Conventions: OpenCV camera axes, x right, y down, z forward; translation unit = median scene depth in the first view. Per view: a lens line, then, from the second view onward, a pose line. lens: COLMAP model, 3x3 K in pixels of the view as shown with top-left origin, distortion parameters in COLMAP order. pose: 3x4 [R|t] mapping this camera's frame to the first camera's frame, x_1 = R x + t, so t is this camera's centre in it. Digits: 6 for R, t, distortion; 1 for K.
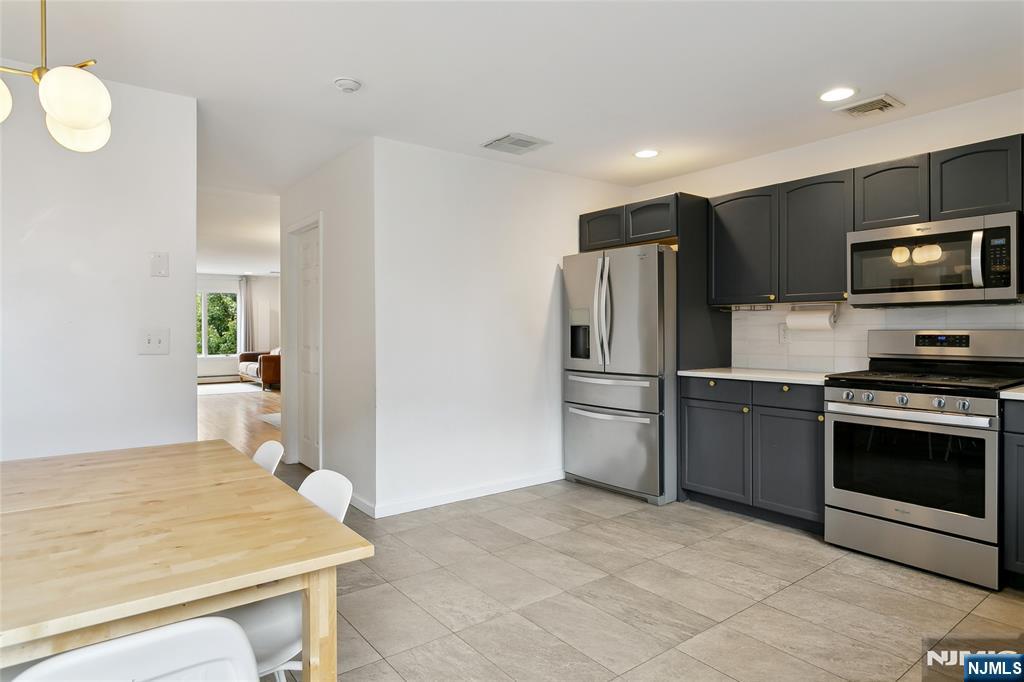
lens RADIAL K [[588.3, 0, 511.0], [0, 588.3, 334.9], [0, 0, 1]] dist [0.001296, 0.001424]
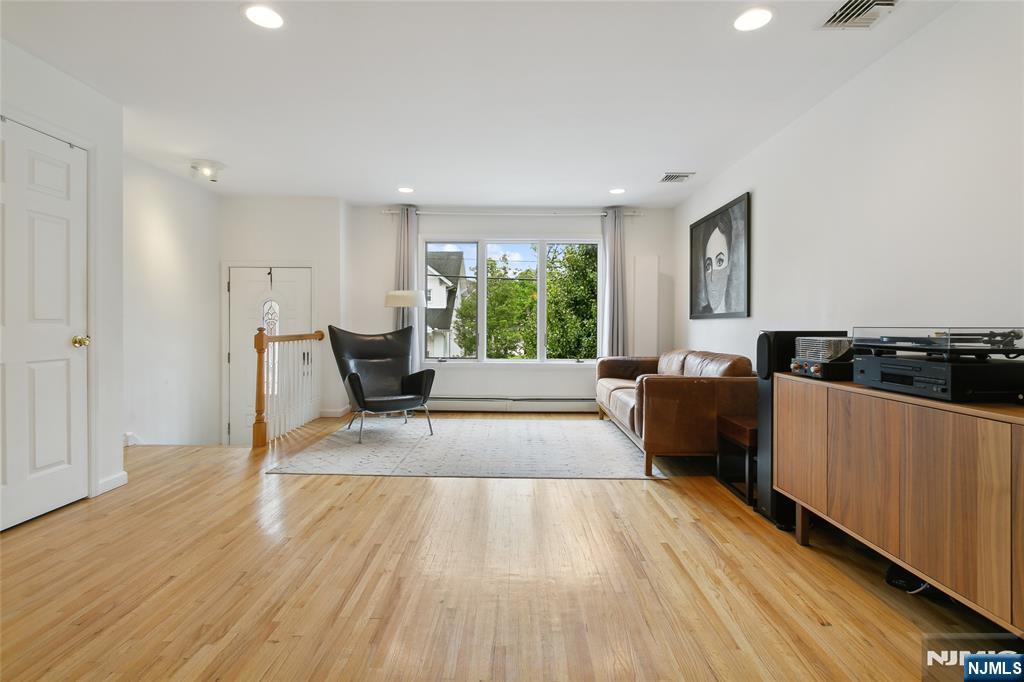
lens RADIAL K [[482.4, 0, 517.2], [0, 482.4, 328.2], [0, 0, 1]] dist [0.003677, 0.000639]
pose [[0.796401, 0.011662, -0.604656, -0.265980], [-0.018168, 0.999824, -0.004645, 0.008076], [0.604496, 0.014685, 0.796473, 0.623535]]
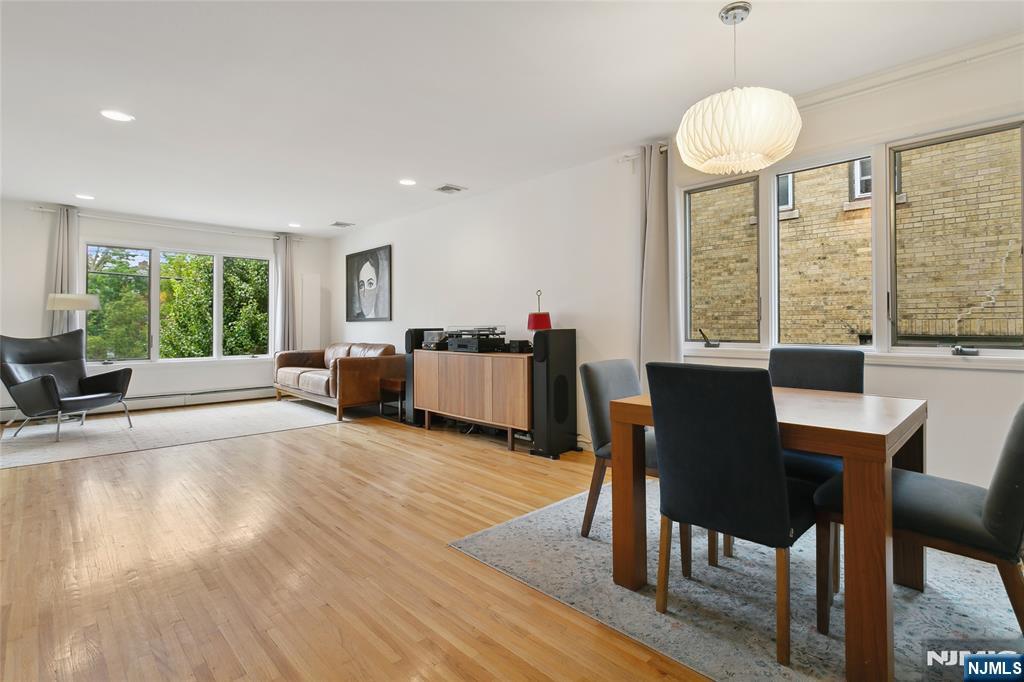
lens RADIAL K [[482.4, 0, 512.9], [0, 482.4, 330.9], [0, 0, 1]] dist [0.003677, 0.000639]
pose [[0.992686, -0.001504, 0.120713, -0.269018], [0.002357, 0.999973, -0.006930, 0.011126], [-0.120700, 0.007163, 0.992663, 0.450829]]
